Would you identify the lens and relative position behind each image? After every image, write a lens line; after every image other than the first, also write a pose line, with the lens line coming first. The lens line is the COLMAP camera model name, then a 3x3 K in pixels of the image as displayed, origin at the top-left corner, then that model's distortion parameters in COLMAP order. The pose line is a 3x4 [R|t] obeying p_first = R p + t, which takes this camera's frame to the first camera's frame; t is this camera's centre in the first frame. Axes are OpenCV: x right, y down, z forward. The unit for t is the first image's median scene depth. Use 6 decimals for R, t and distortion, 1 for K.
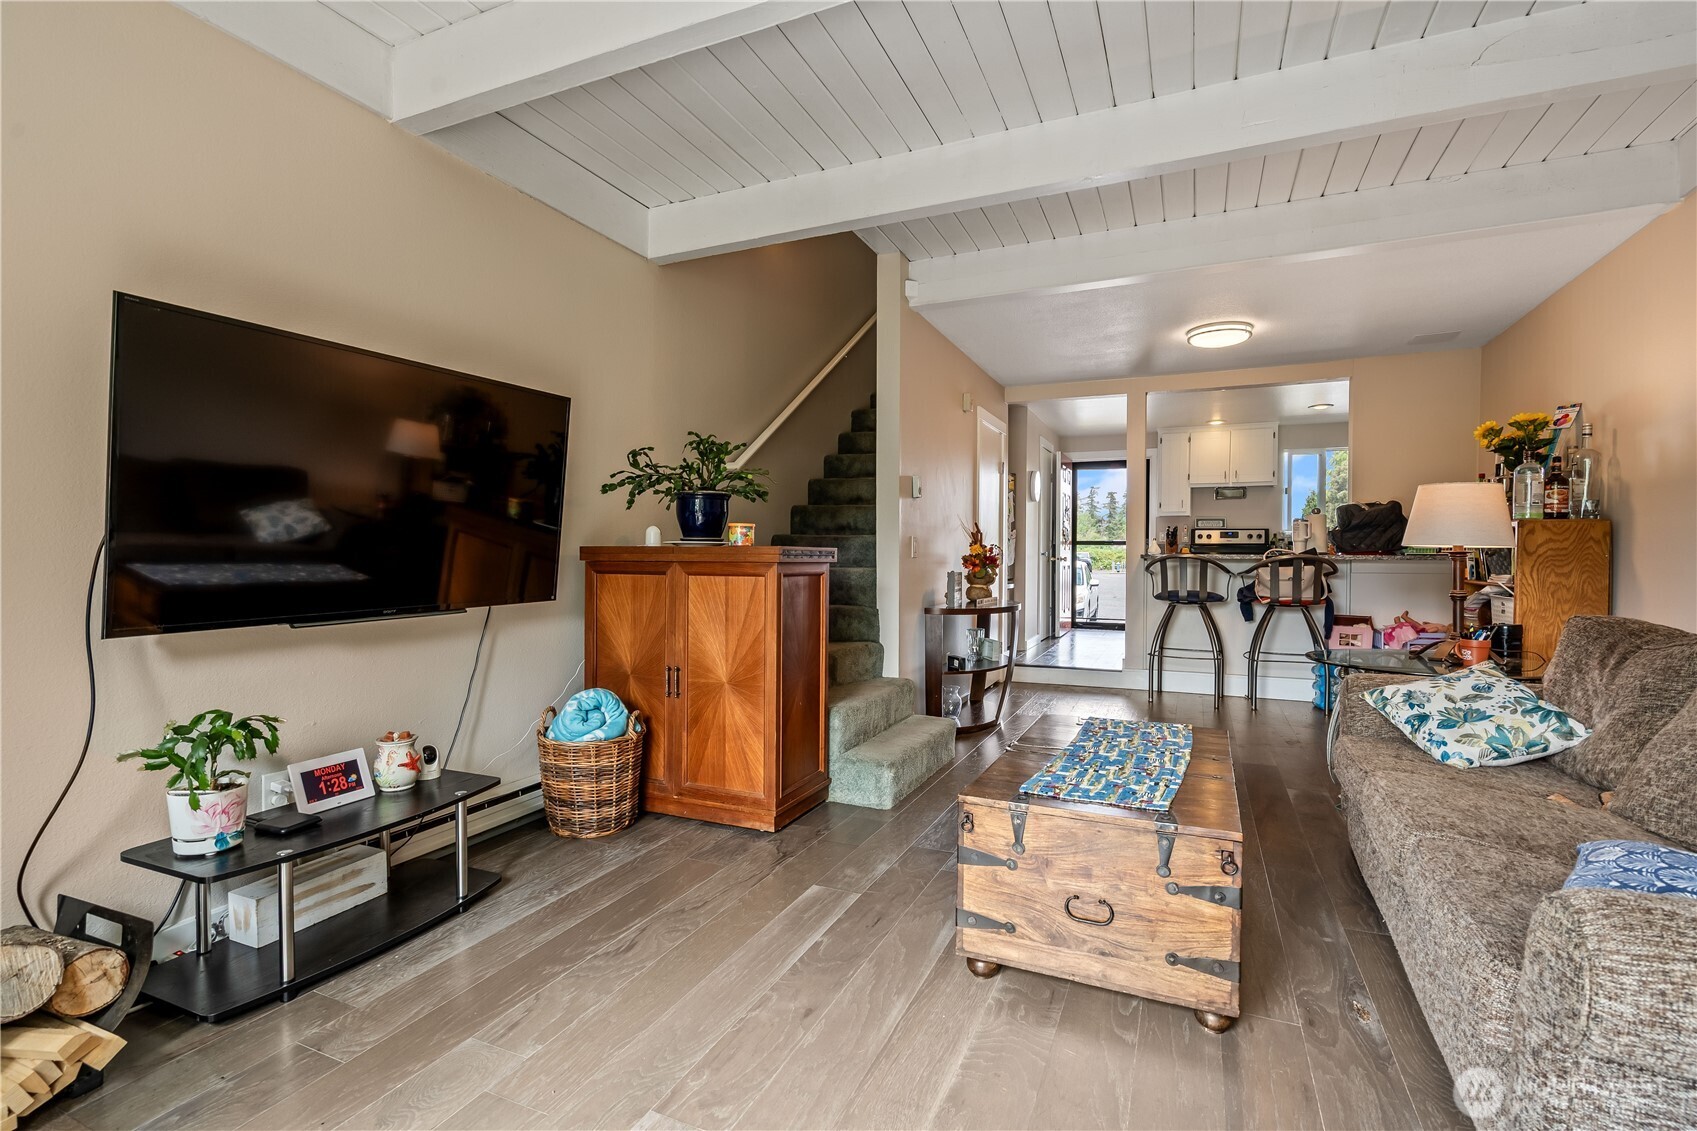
lens RADIAL K [[792.2, 0, 896.9], [0, 792.2, 564.5], [0, 0, 1]] dist [-0.000075, 0.000406]
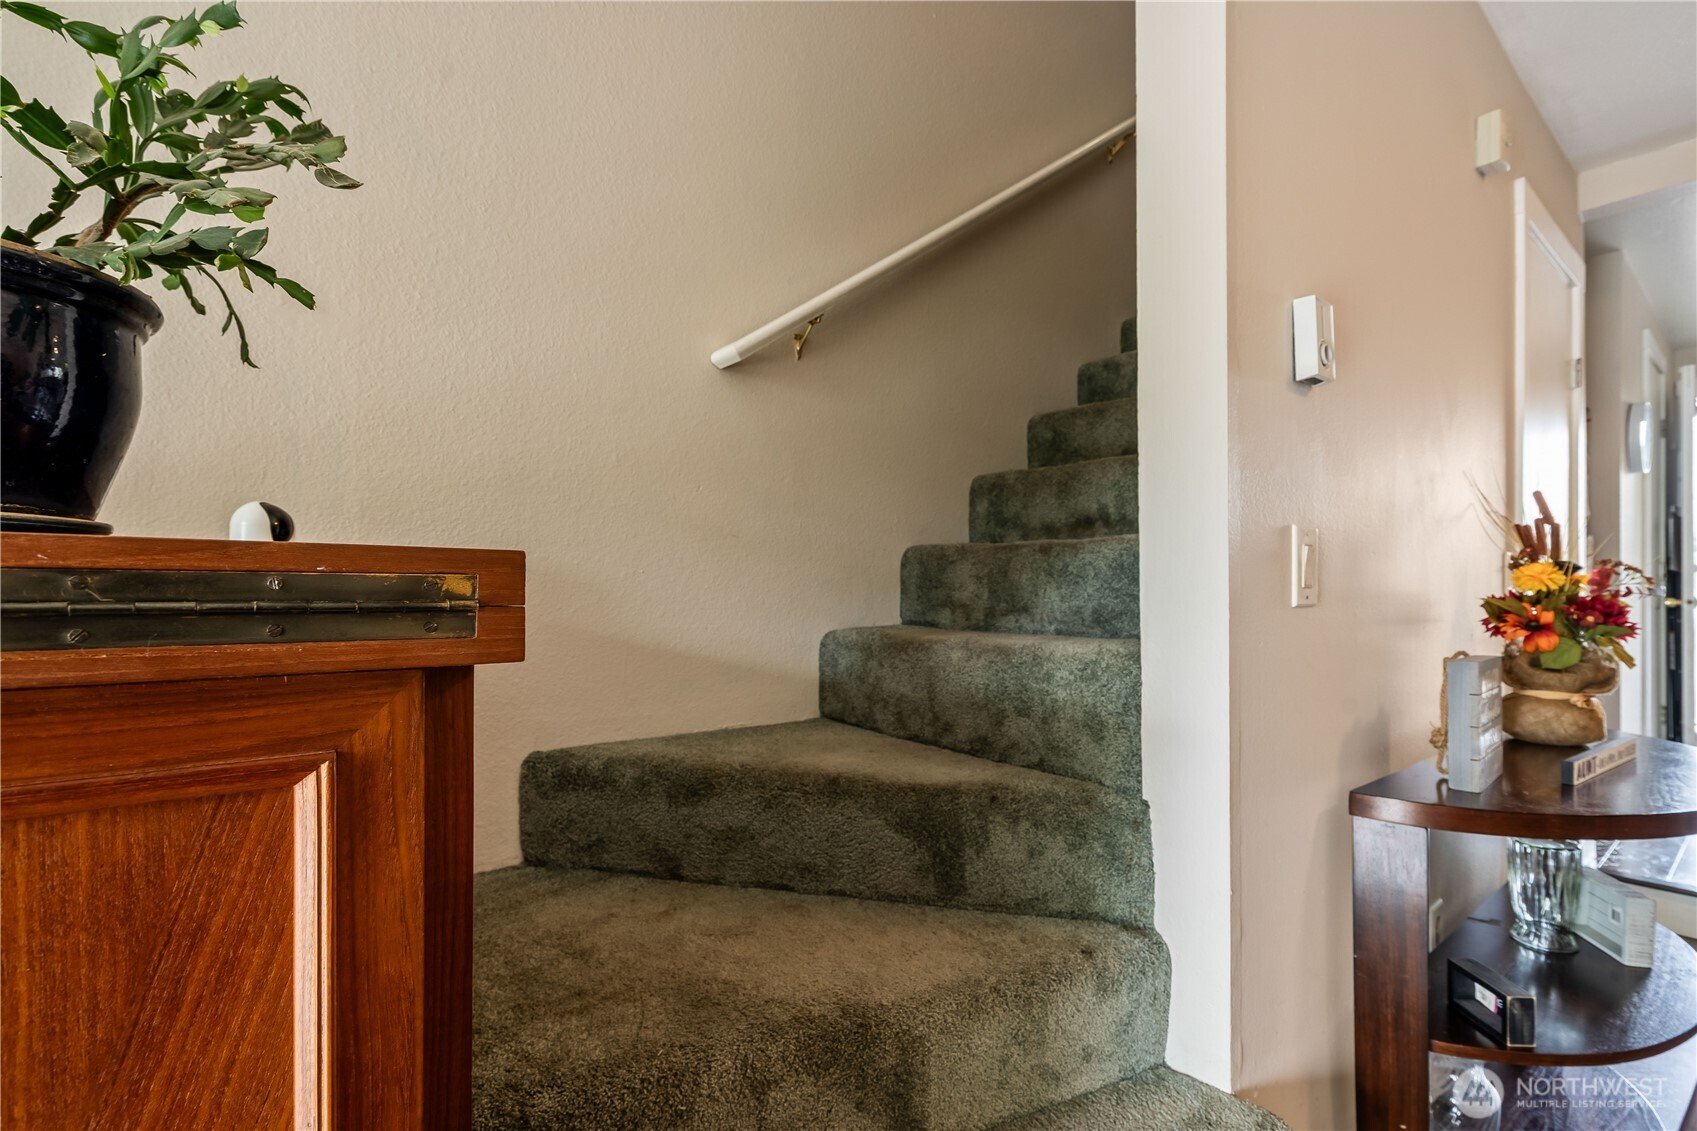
lens RADIAL K [[797.0, 0, 871.3], [0, 797.0, 590.3], [0, 0, 1]] dist [-0.000817, 0.000360]
pose [[0.872987, -0.005113, -0.487717, 0.040584], [-0.002567, 0.999883, -0.015077, -0.014383], [0.487737, 0.014414, 0.872872, 1.017903]]
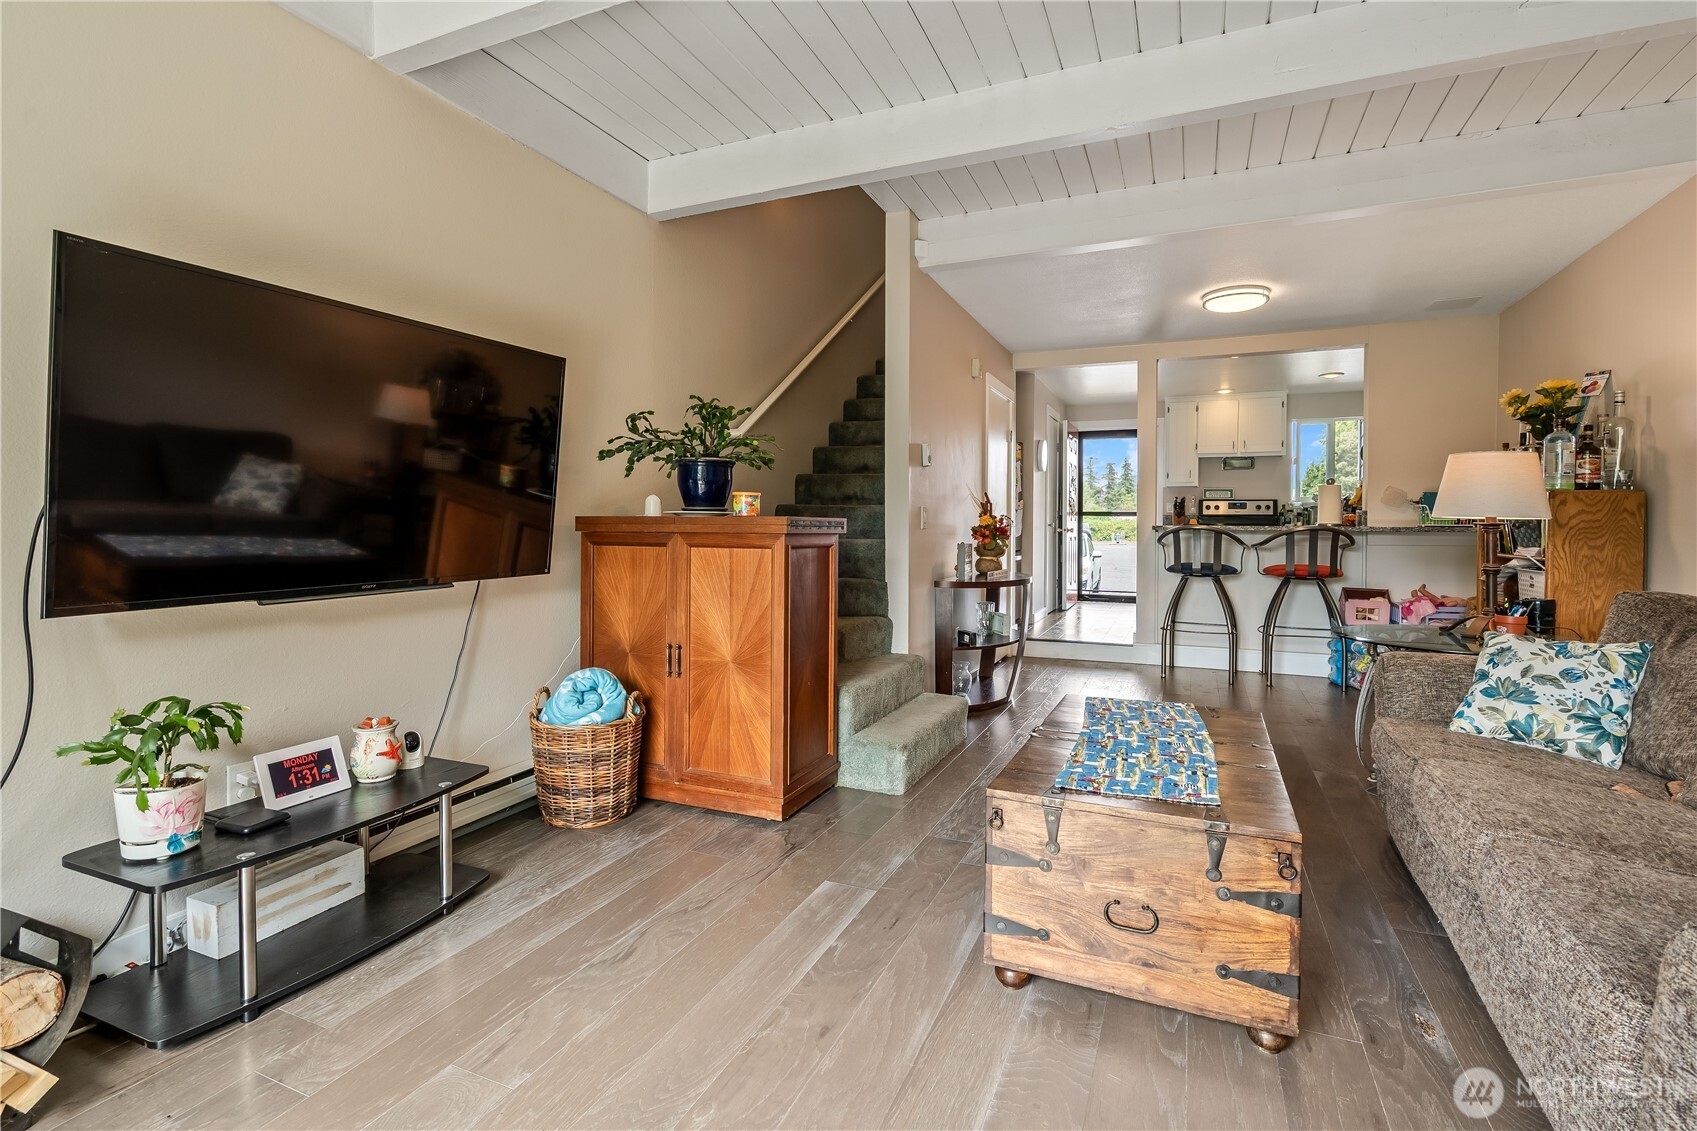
lens RADIAL K [[793.3, 0, 891.9], [0, 793.3, 536.4], [0, 0, 1]] dist [-0.001369, 0.000673]
pose [[0.999990, 0.001889, -0.004094, -0.018163], [-0.001882, 0.999997, 0.001779, -0.001515], [0.004097, -0.001771, 0.999990, 0.053164]]
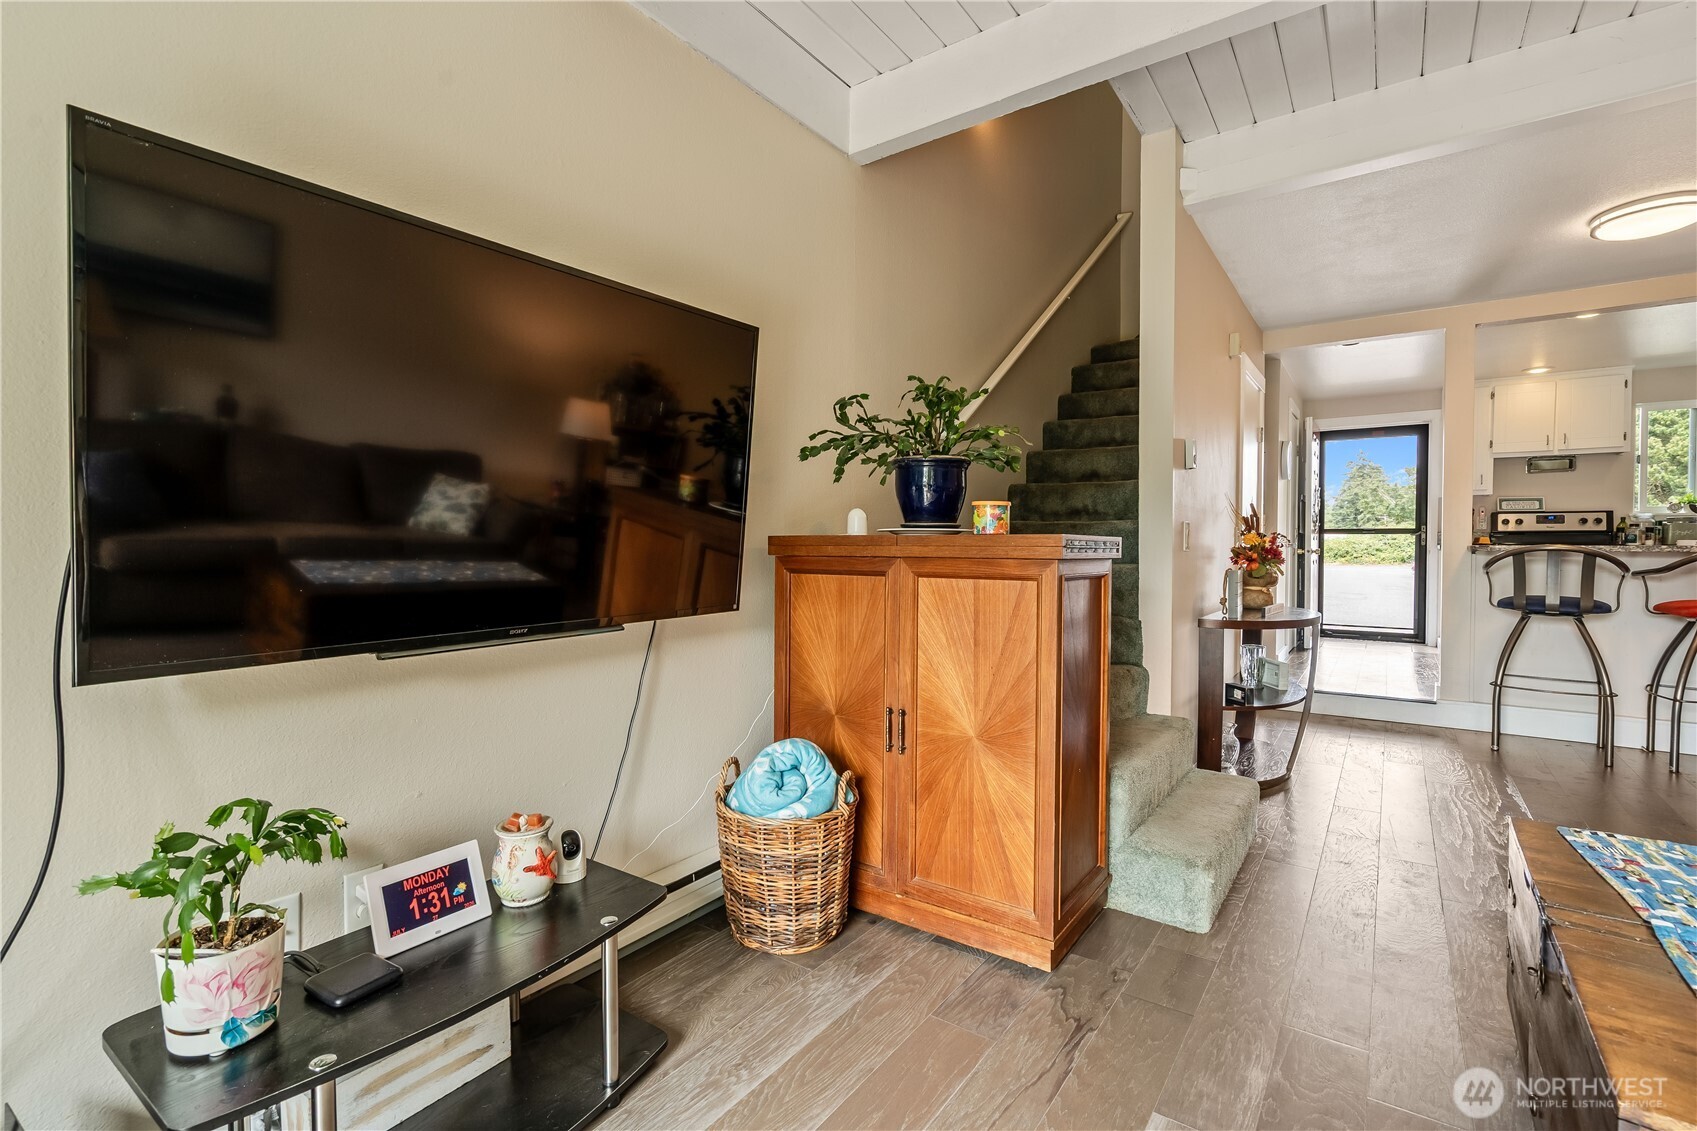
lens RADIAL K [[796.7, 0, 828.5], [0, 796.7, 565.1], [0, 0, 1]] dist [0.002036, 0.000845]
pose [[0.961908, 0.005032, -0.273327, -0.133282], [-0.001941, 0.999931, 0.011578, -0.004485], [0.273366, -0.010607, 0.961852, 0.280634]]
